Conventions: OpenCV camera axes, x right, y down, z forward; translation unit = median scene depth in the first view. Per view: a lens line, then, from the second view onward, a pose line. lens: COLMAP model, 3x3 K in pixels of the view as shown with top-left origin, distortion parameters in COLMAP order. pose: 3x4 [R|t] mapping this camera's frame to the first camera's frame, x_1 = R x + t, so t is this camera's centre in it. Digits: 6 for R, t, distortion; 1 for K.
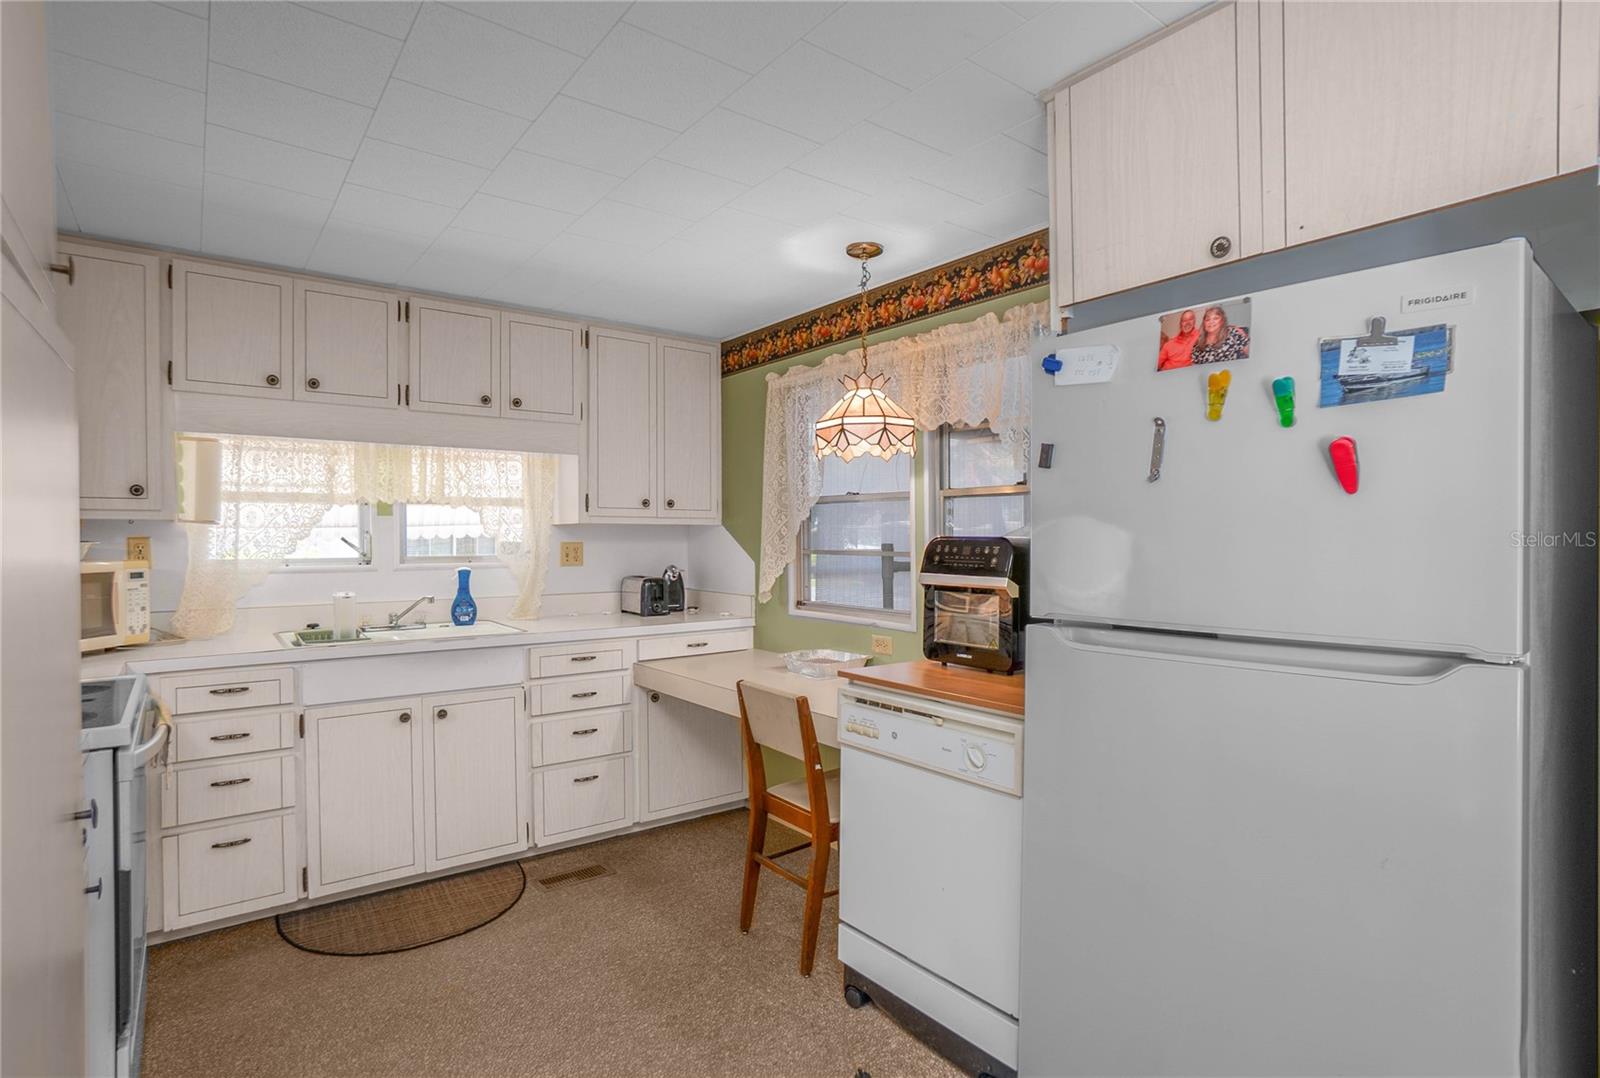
lens RADIAL K [[829.6, 0, 799.8], [0, 829.6, 536.0], [0, 0, 1]] dist [-0.000673, -0.000307]
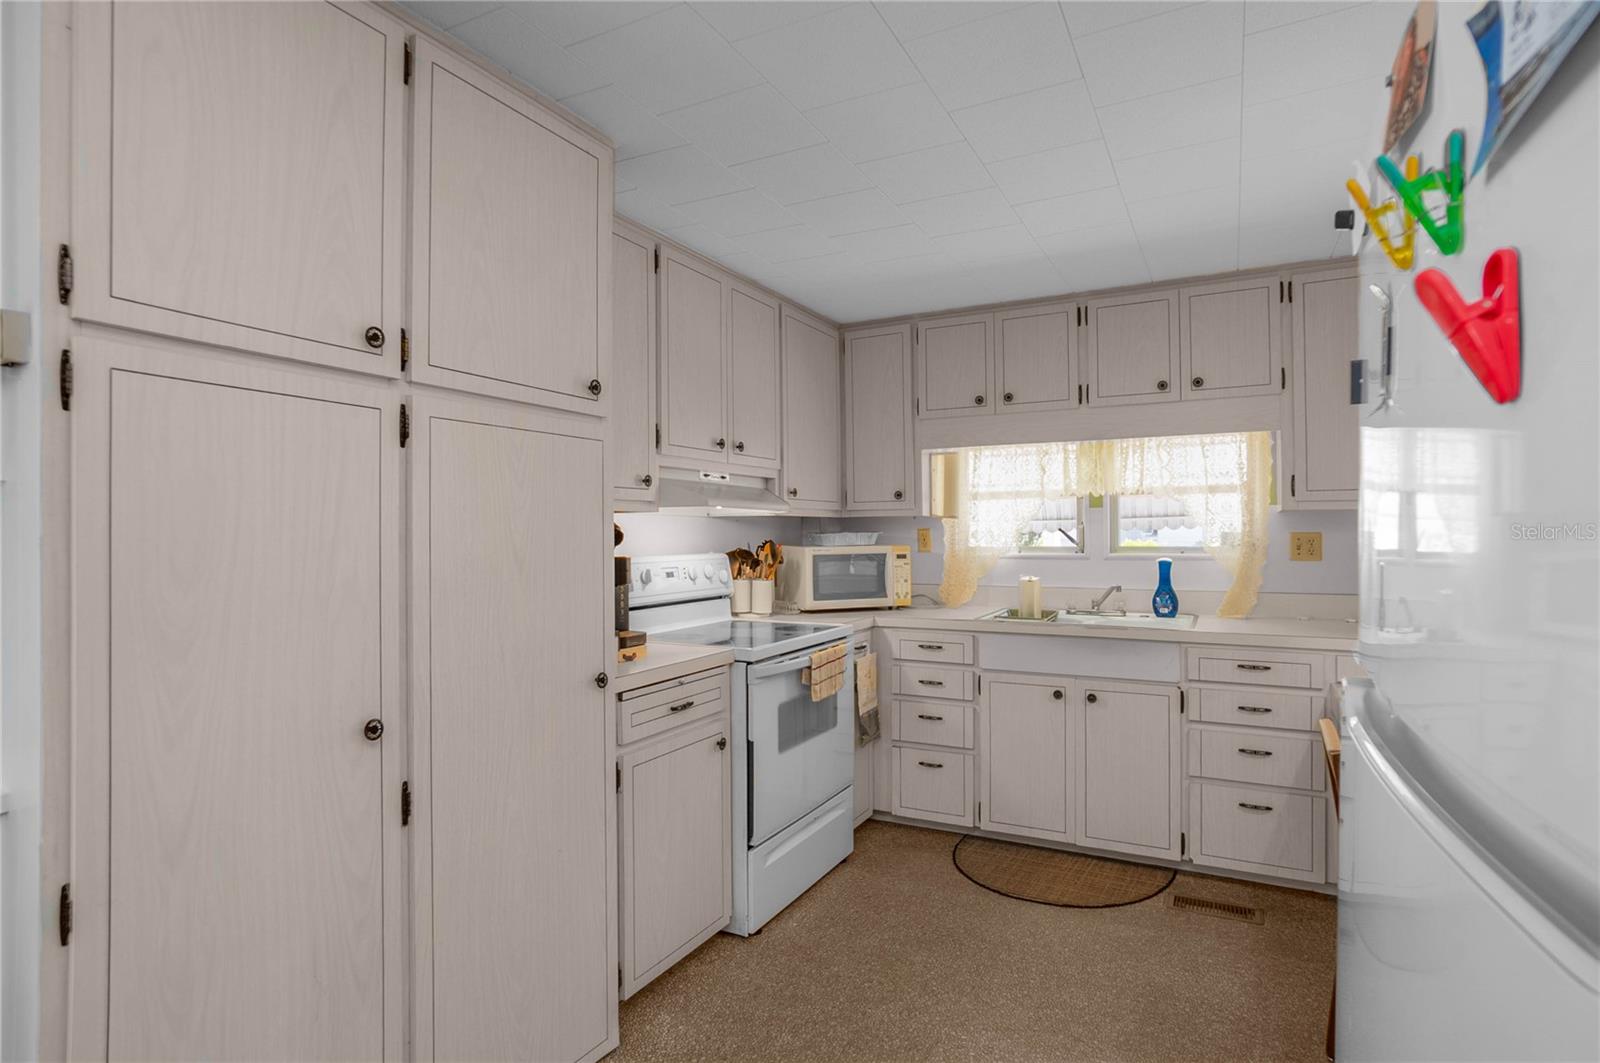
lens RADIAL K [[810.3, 0, 800.0], [0, 810.3, 531.5], [0, 0, 1]] dist [-0.020377, 0.000224]
pose [[0.431006, -0.000305, -0.902349, 0.302363], [0.007957, 0.999962, 0.003462, -0.000287], [0.902314, -0.008672, 0.430992, 0.223639]]
